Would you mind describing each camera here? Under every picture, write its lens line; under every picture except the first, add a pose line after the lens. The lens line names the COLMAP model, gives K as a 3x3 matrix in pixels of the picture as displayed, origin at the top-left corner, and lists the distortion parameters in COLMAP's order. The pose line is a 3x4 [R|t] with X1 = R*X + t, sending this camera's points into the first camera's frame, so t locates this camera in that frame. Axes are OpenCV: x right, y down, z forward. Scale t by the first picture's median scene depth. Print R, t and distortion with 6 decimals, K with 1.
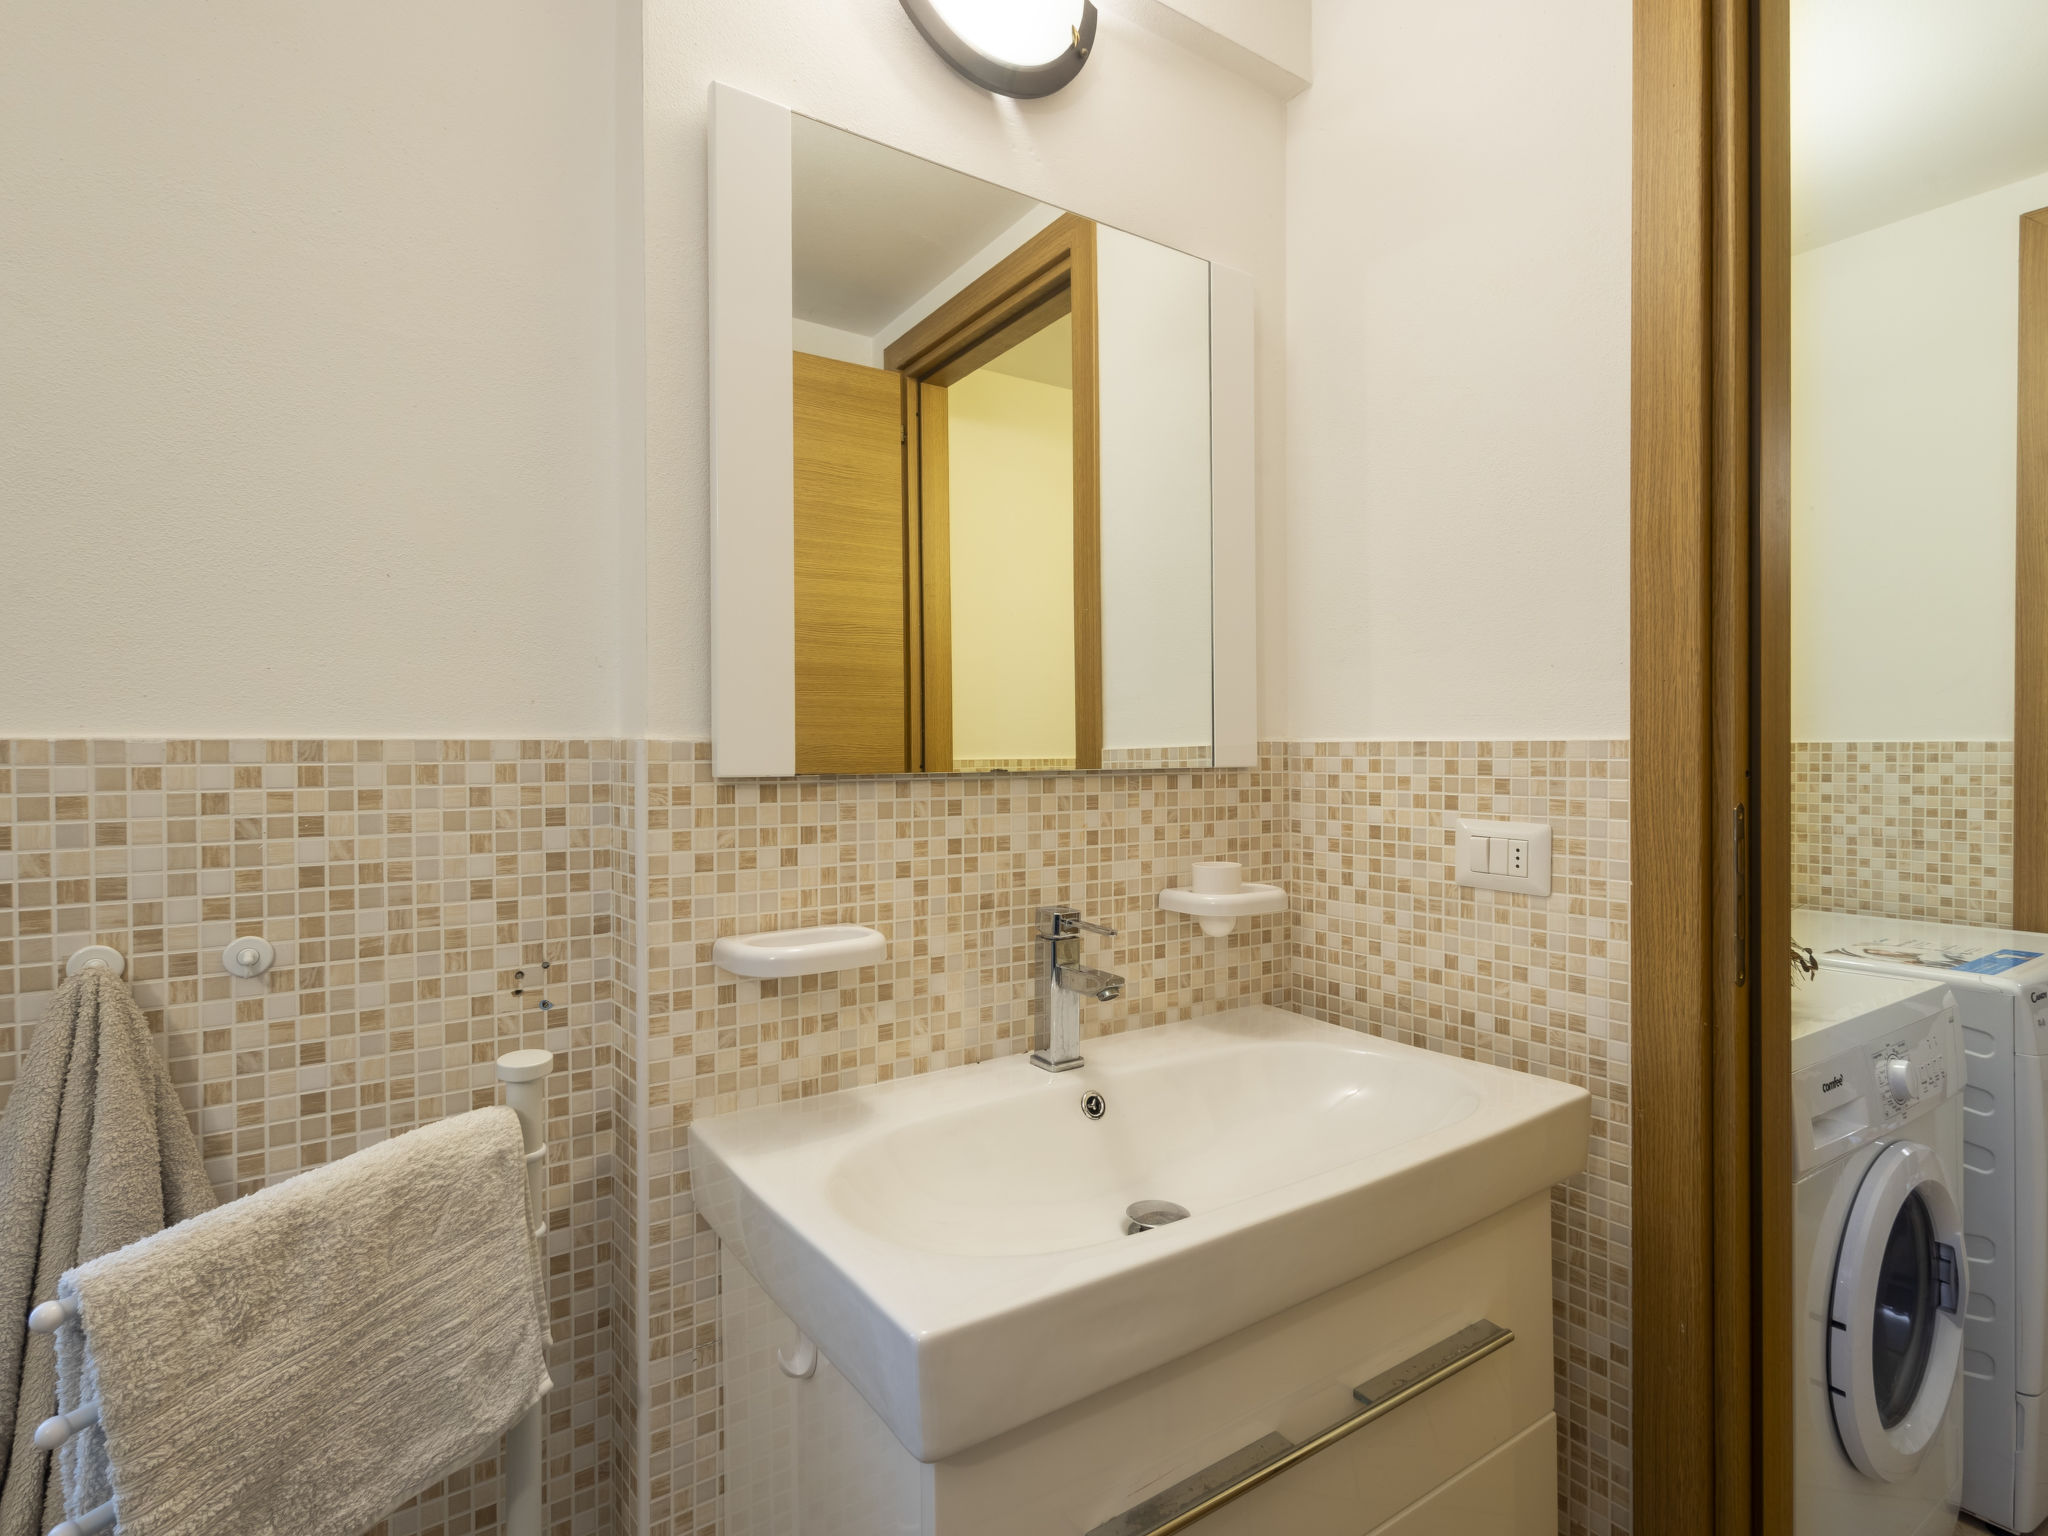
lens RADIAL K [[1012.0, 0, 1024.0], [0, 1012.0, 768.0], [0, 0, 1]] dist [0.000803, -0.000448]
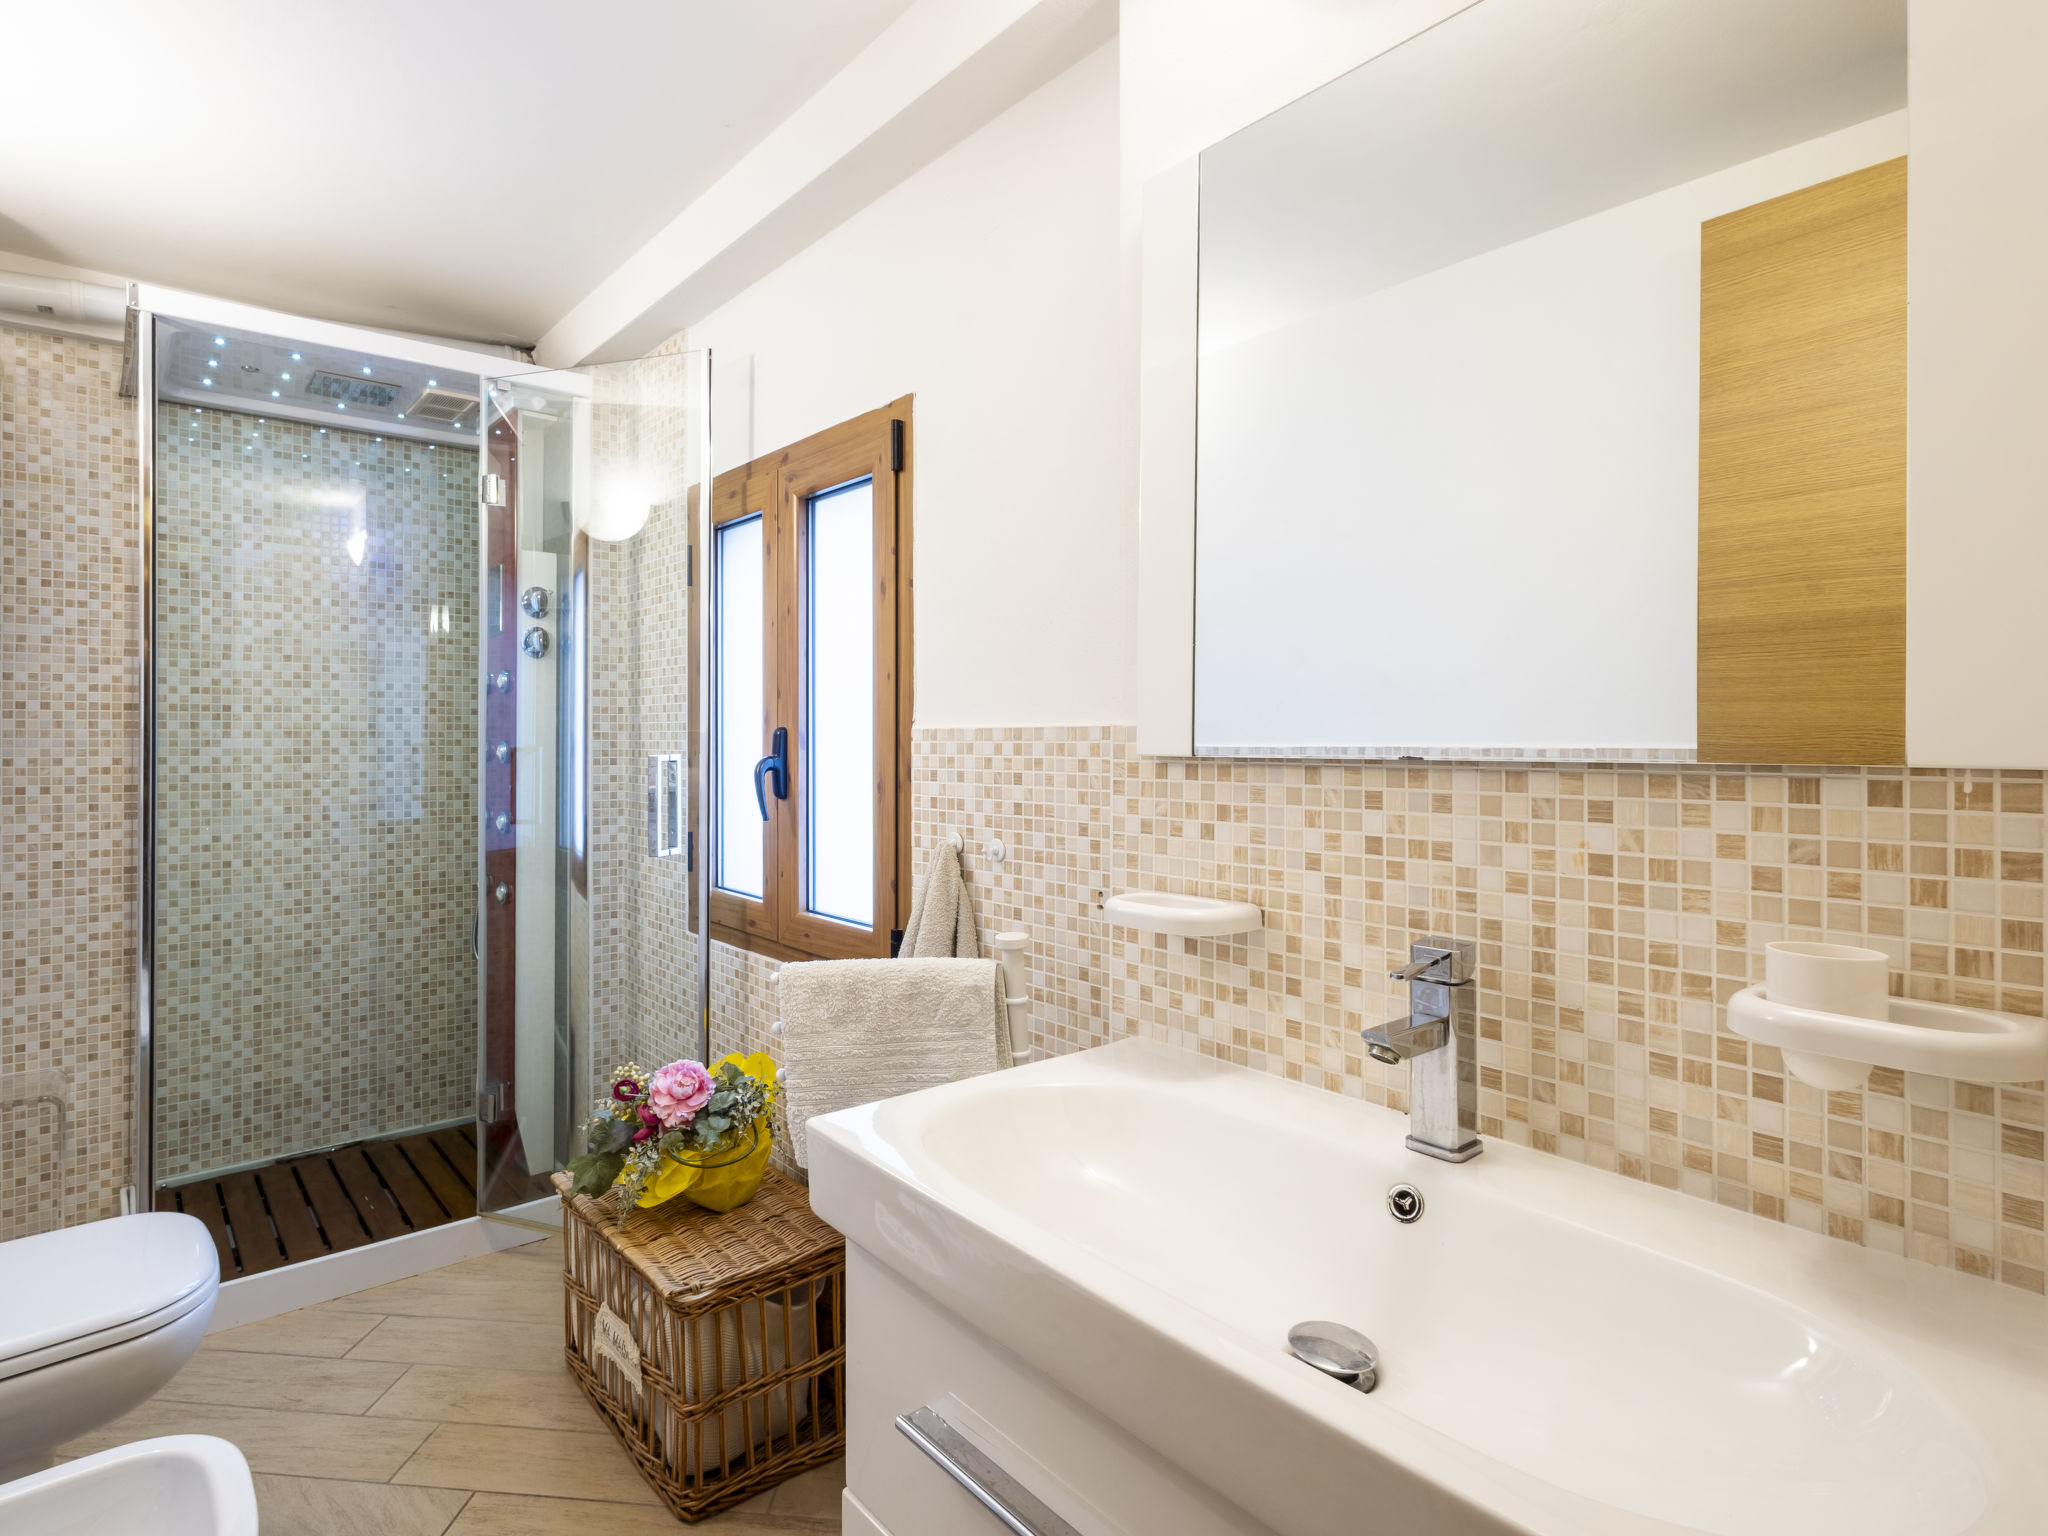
lens RADIAL K [[1118.3, 0, 1020.8], [0, 1118.3, 729.1], [0, 0, 1]] dist [0.010358, -0.001804]
pose [[0.094026, -0.002991, -0.995565, 0.915537], [-0.015100, 0.999876, -0.004430, -0.013368], [0.995455, 0.015450, 0.093969, 0.658705]]
